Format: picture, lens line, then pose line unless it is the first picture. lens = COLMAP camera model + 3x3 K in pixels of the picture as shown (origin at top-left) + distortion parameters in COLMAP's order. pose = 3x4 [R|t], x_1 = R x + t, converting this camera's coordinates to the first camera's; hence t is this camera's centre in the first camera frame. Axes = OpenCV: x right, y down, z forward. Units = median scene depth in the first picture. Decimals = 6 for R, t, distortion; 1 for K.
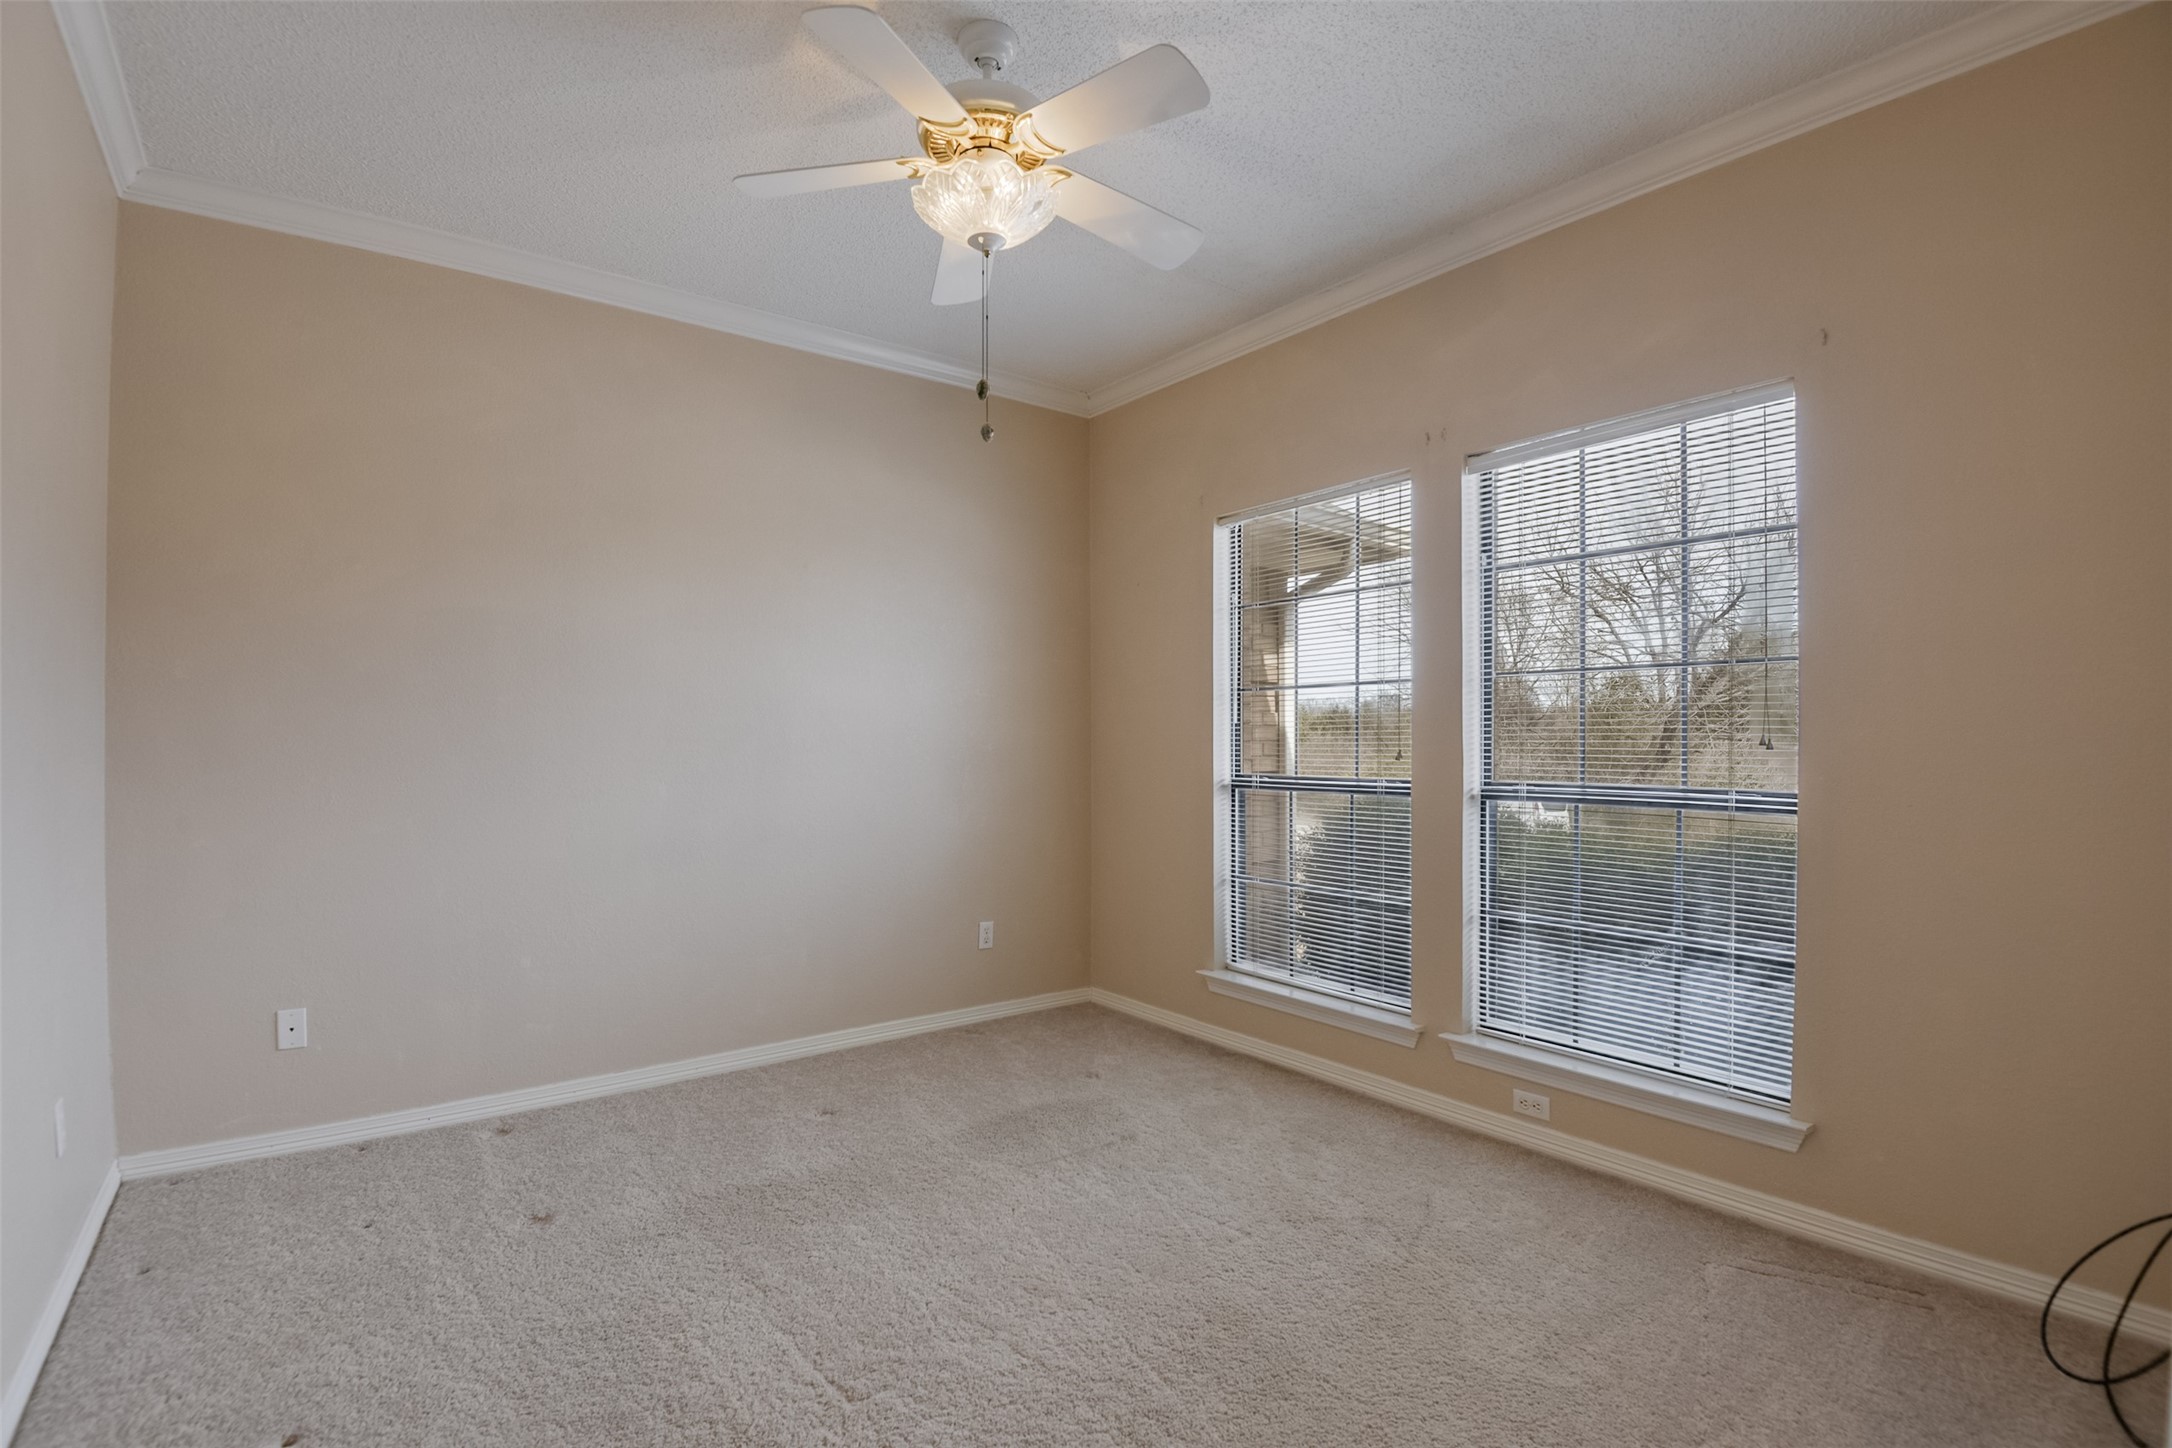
lens RADIAL K [[1028.1, 0, 1114.5], [0, 1028.1, 749.7], [0, 0, 1]] dist [-0.017766, -0.000259]
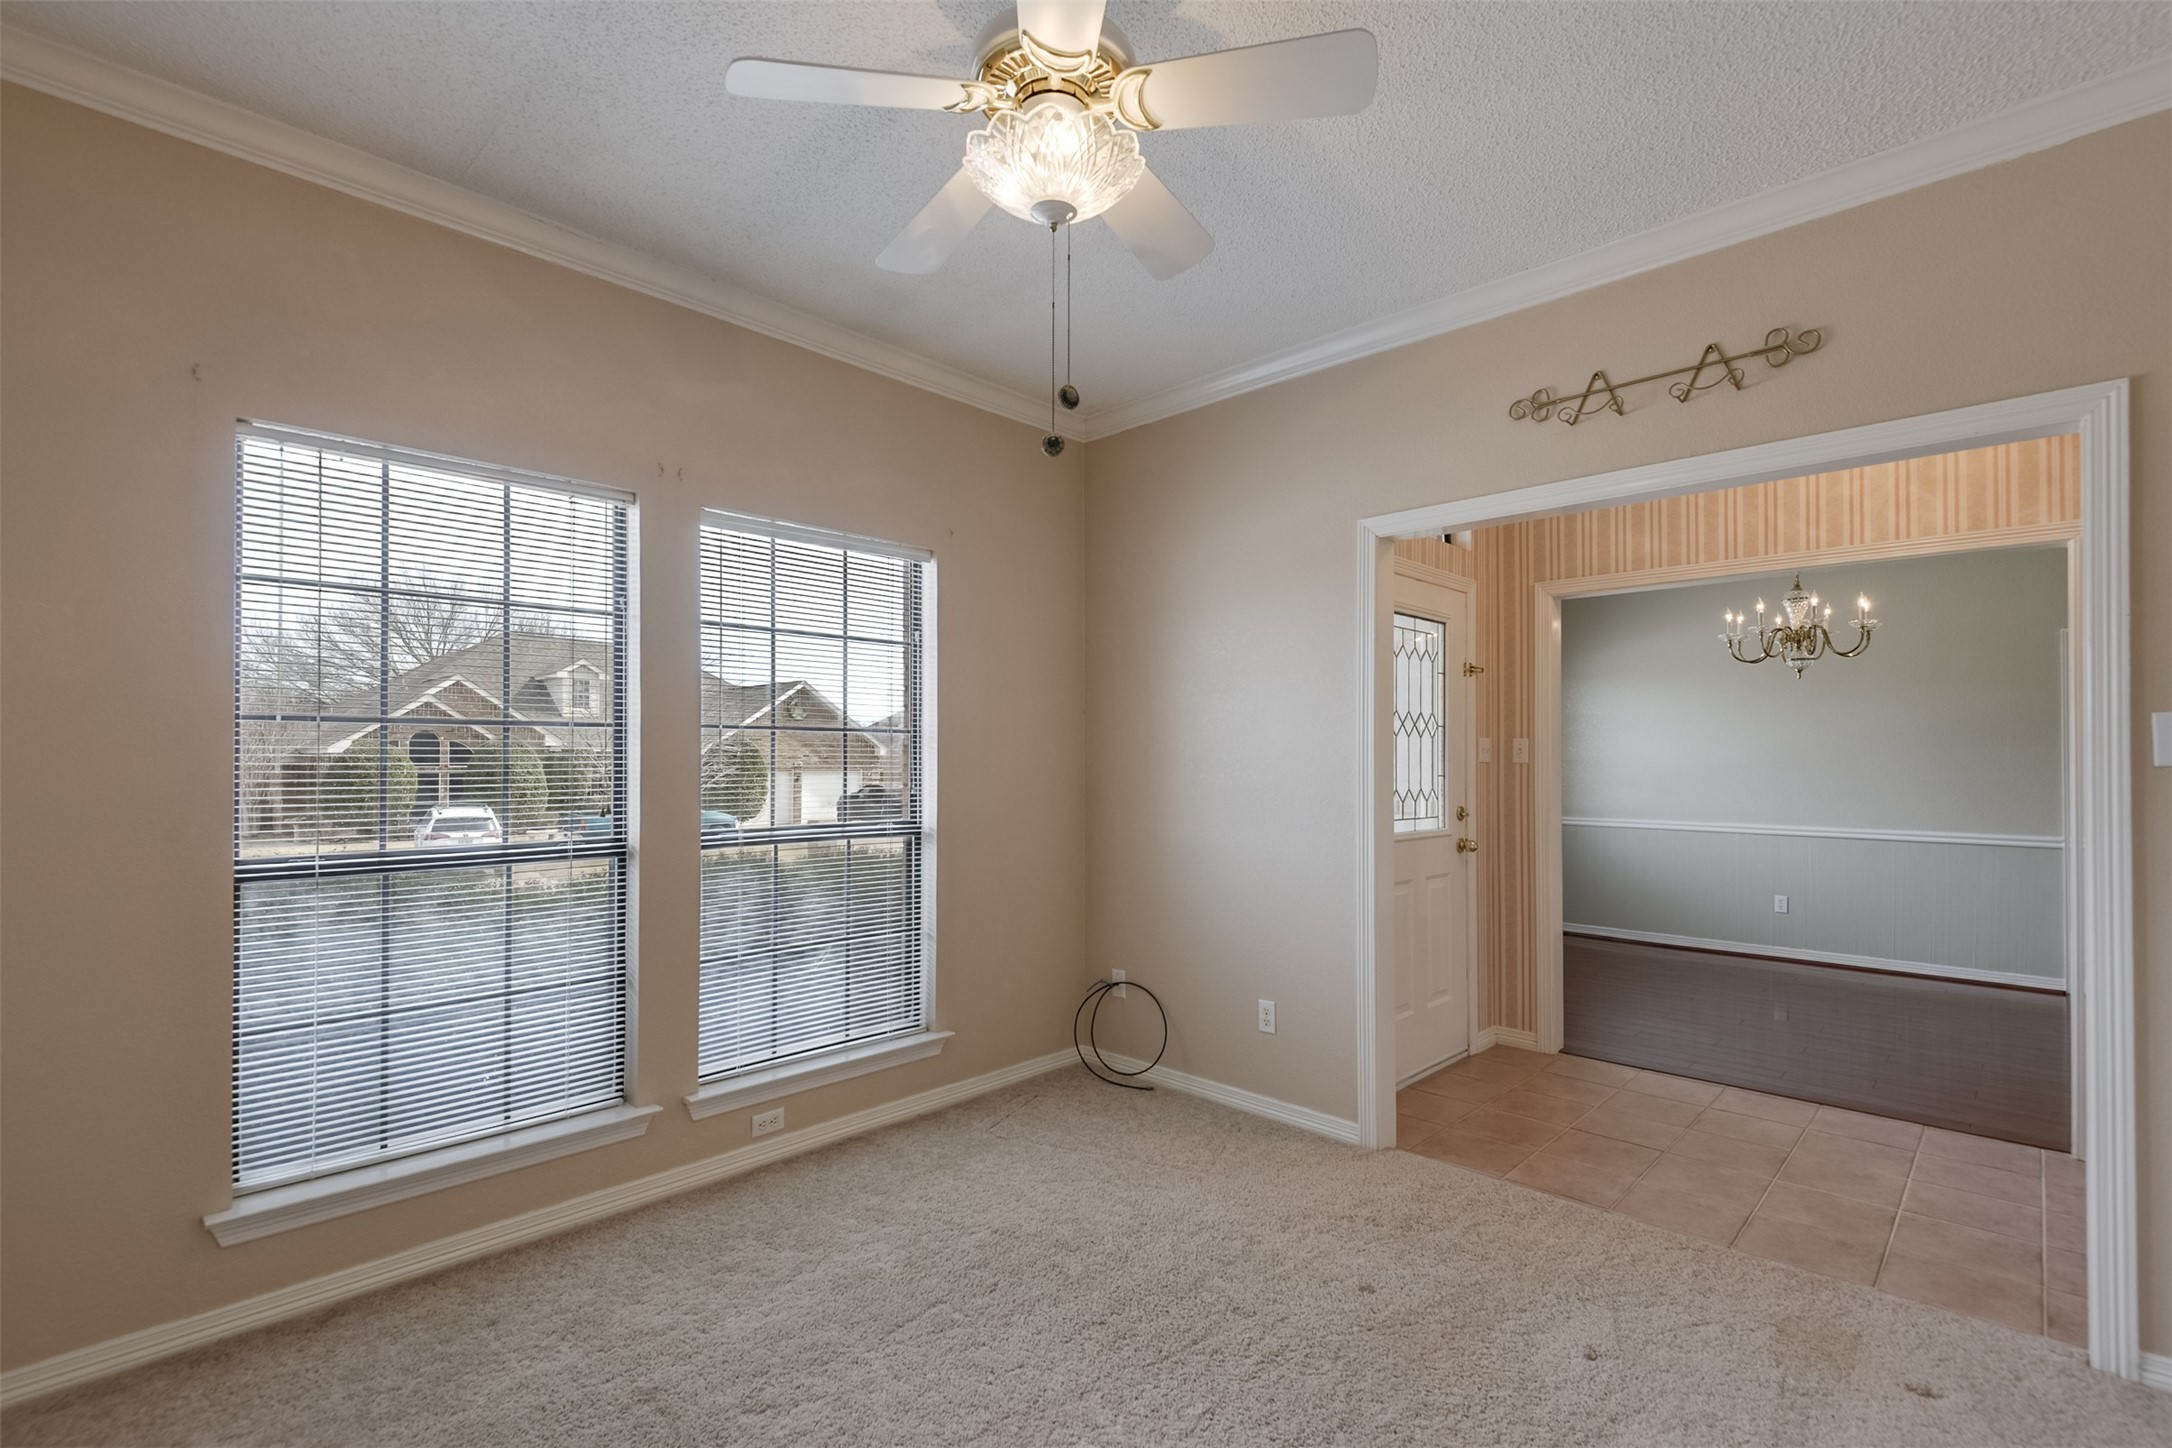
lens RADIAL K [[1002.2, 0, 1013.4], [0, 1002.2, 799.9], [0, 0, 1]] dist [-0.014323, -0.000074]
pose [[-0.116993, -0.011993, 0.993060, -0.670651], [0.035292, 0.999245, 0.016225, -0.006236], [-0.992506, 0.036945, -0.116481, 0.835939]]
